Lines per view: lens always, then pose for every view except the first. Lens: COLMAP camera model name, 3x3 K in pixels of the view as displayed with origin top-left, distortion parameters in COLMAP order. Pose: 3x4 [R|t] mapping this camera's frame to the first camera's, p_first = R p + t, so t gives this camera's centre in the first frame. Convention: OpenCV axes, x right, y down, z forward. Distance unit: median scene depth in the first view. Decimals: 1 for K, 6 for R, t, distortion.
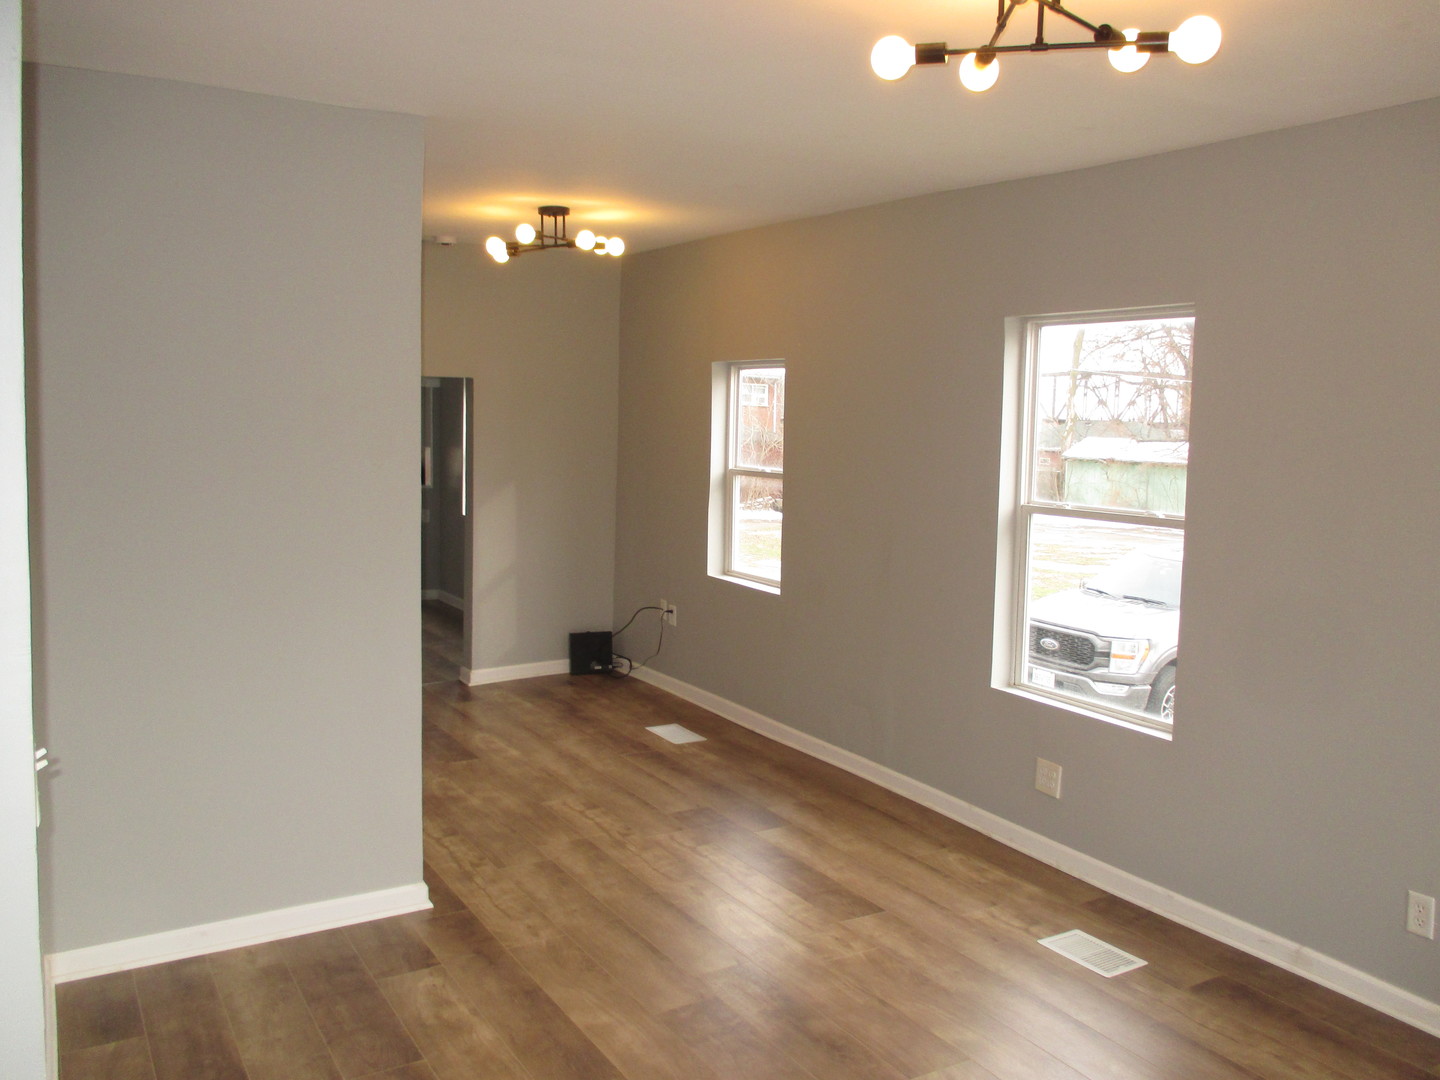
lens RADIAL K [[1204.0, 0, 723.9], [0, 1204.0, 530.7], [0, 0, 1]] dist [-0.009300, -0.007466]
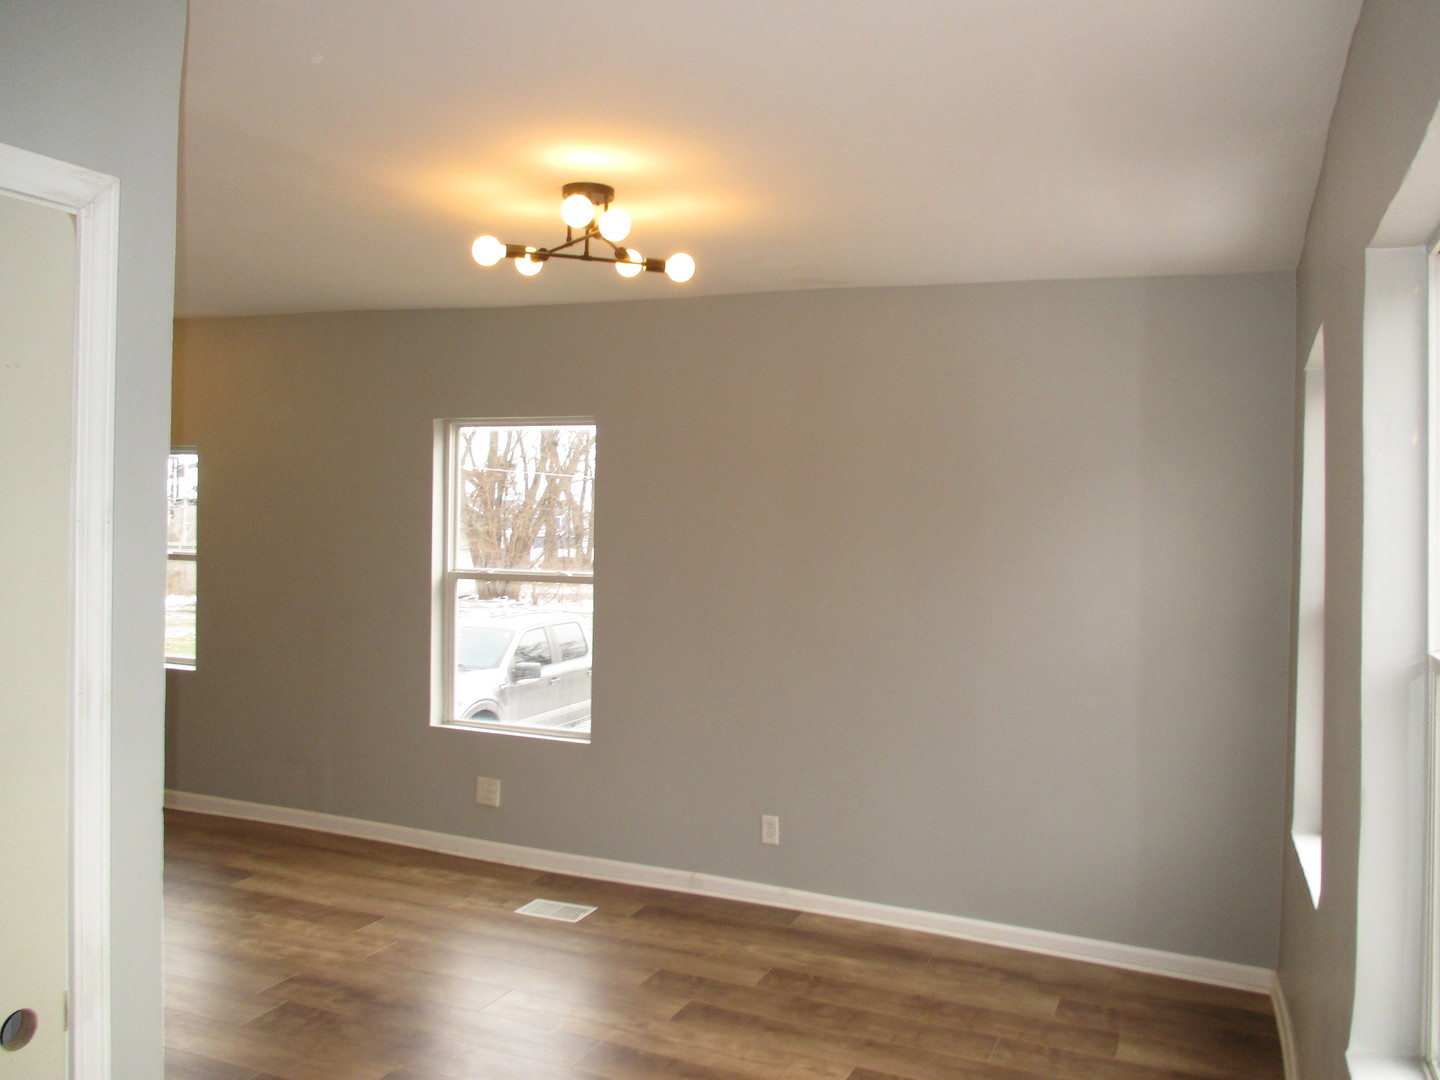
lens RADIAL K [[1204.0, 0, 723.9], [0, 1204.0, 530.7], [0, 0, 1]] dist [-0.009300, -0.007466]
pose [[0.811020, -0.016564, 0.584784, -0.282184], [0.056386, 0.997158, -0.049956, 0.015923], [-0.582295, 0.073489, 0.809649, -0.177738]]
